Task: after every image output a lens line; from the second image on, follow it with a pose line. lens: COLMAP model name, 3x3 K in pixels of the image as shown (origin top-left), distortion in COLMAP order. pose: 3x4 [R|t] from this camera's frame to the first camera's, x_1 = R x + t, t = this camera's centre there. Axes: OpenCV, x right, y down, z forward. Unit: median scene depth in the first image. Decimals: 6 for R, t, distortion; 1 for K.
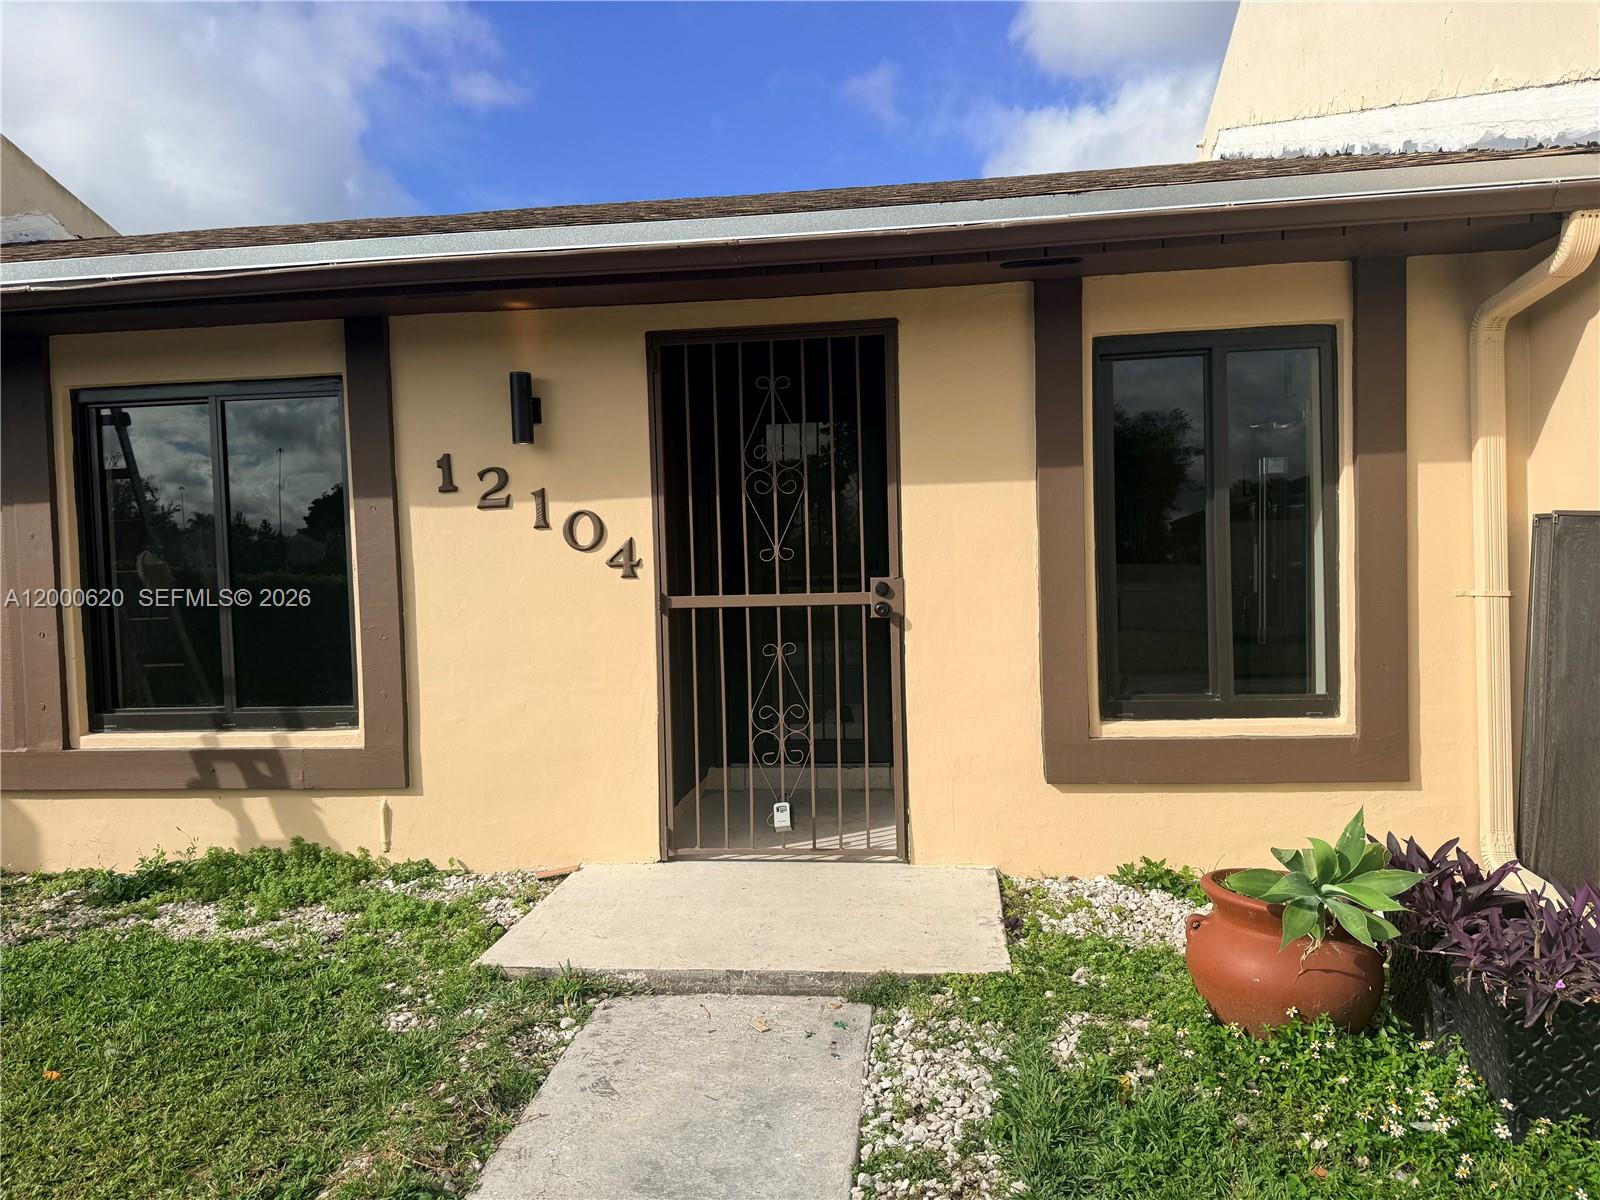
lens RADIAL K [[1126.7, 0, 805.5], [0, 1126.7, 610.3], [0, 0, 1]] dist [0.085449, -0.155983]
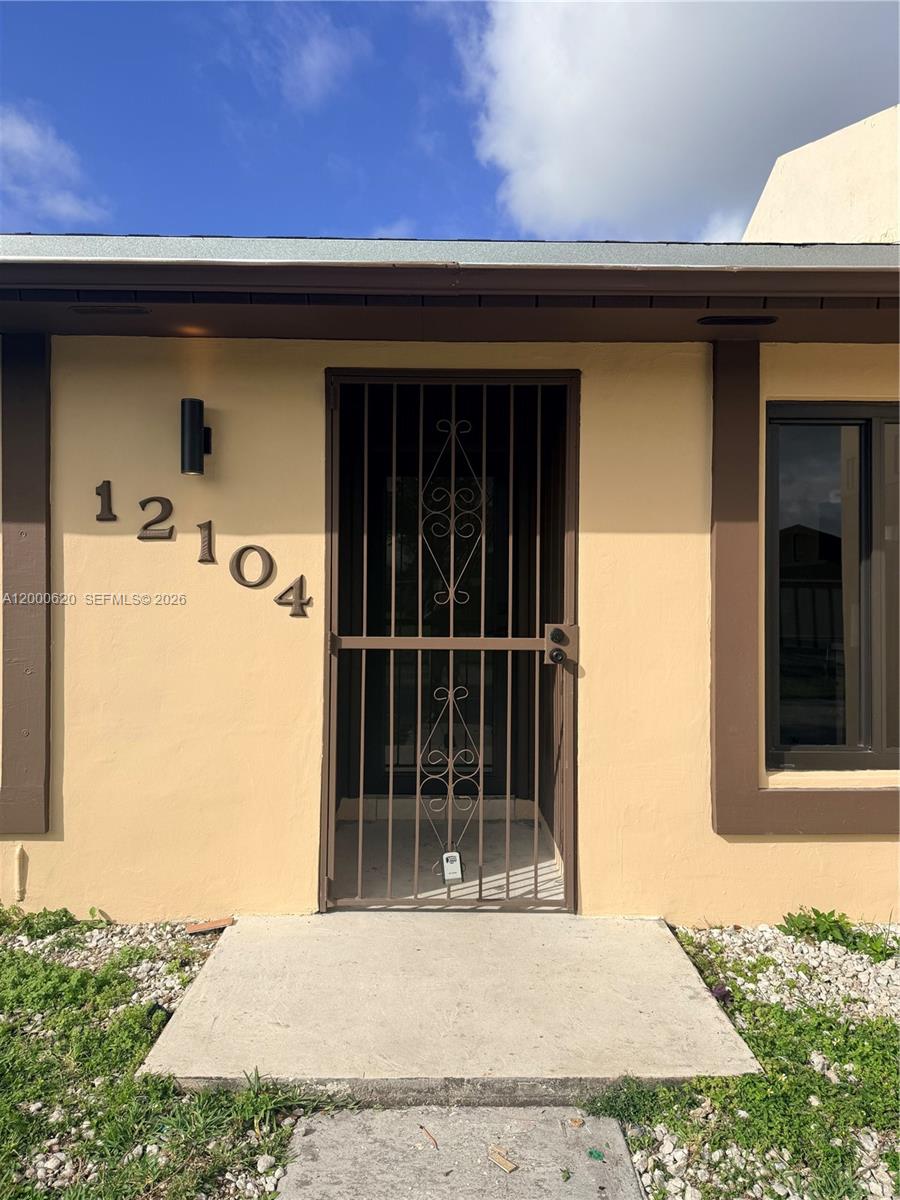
lens RADIAL K [[853.0, 0, 450.0], [0, 853.0, 600.0], [0, 0, 1]] dist [-0.005729, -0.001348]
pose [[0.990414, 0.034562, 0.133734, -0.129868], [-0.028482, 0.998483, -0.047115, -0.012503], [-0.135160, 0.042854, 0.989897, 0.269362]]
